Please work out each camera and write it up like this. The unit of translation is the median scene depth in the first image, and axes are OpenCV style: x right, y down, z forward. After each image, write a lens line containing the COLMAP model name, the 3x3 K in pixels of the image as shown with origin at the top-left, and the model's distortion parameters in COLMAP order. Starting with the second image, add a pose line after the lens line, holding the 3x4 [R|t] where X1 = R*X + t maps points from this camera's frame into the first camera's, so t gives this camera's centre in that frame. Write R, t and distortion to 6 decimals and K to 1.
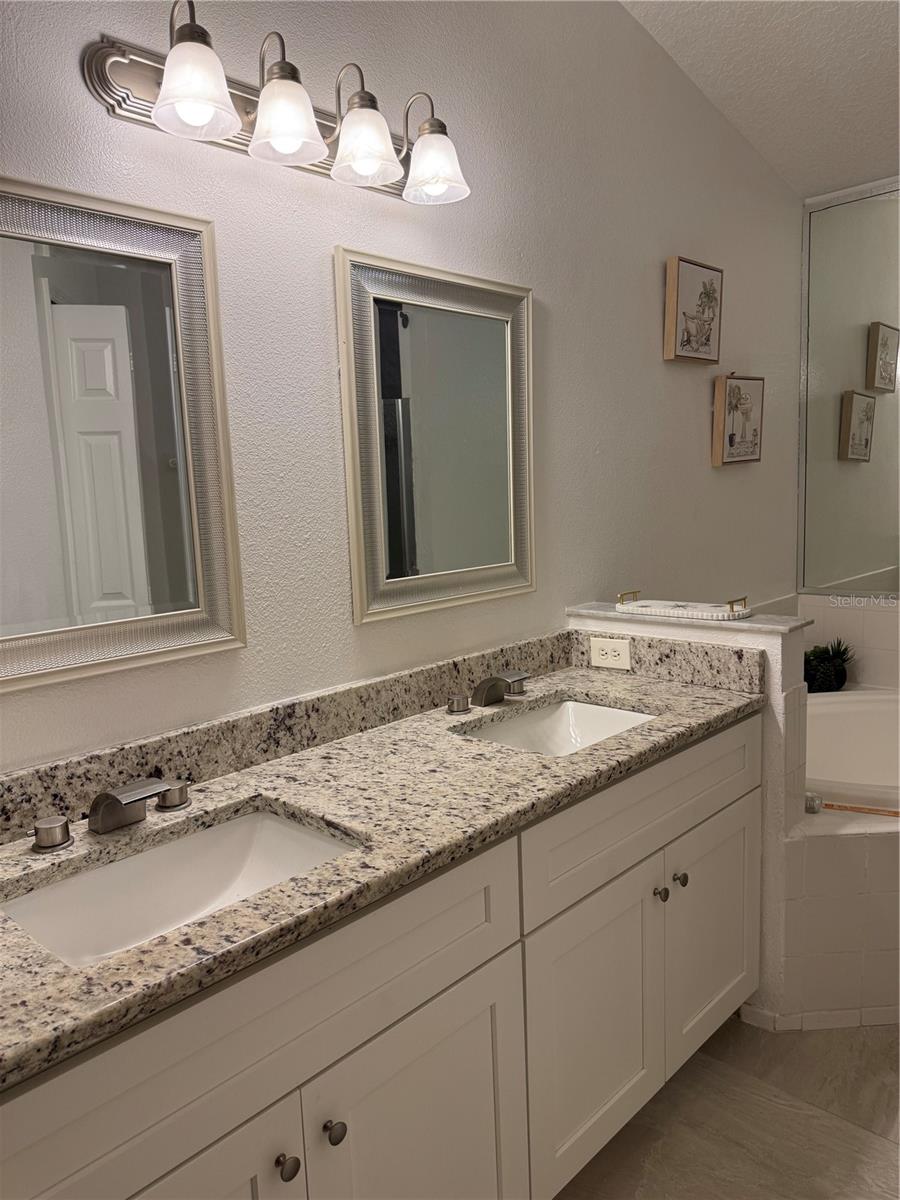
lens RADIAL K [[851.2, 0, 455.1], [0, 851.2, 602.1], [0, 0, 1]] dist [0.057261, -0.078228]
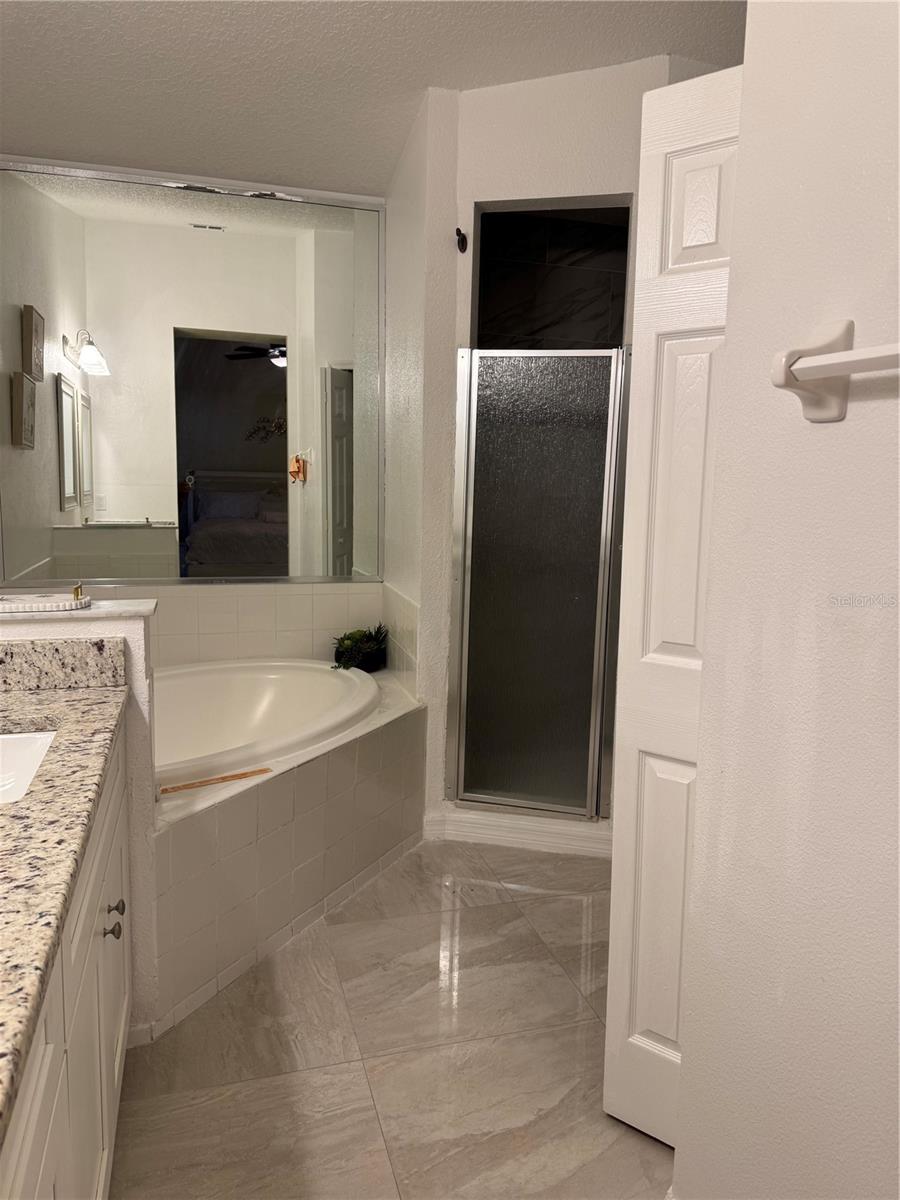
lens RADIAL K [[851.2, 0, 451.0], [0, 851.2, 588.8], [0, 0, 1]] dist [0.057261, -0.078228]
pose [[0.488911, -0.067086, 0.869750, -0.273822], [0.082711, 0.996112, 0.030338, 0.004994], [-0.868404, 0.057105, 0.492559, 0.243210]]
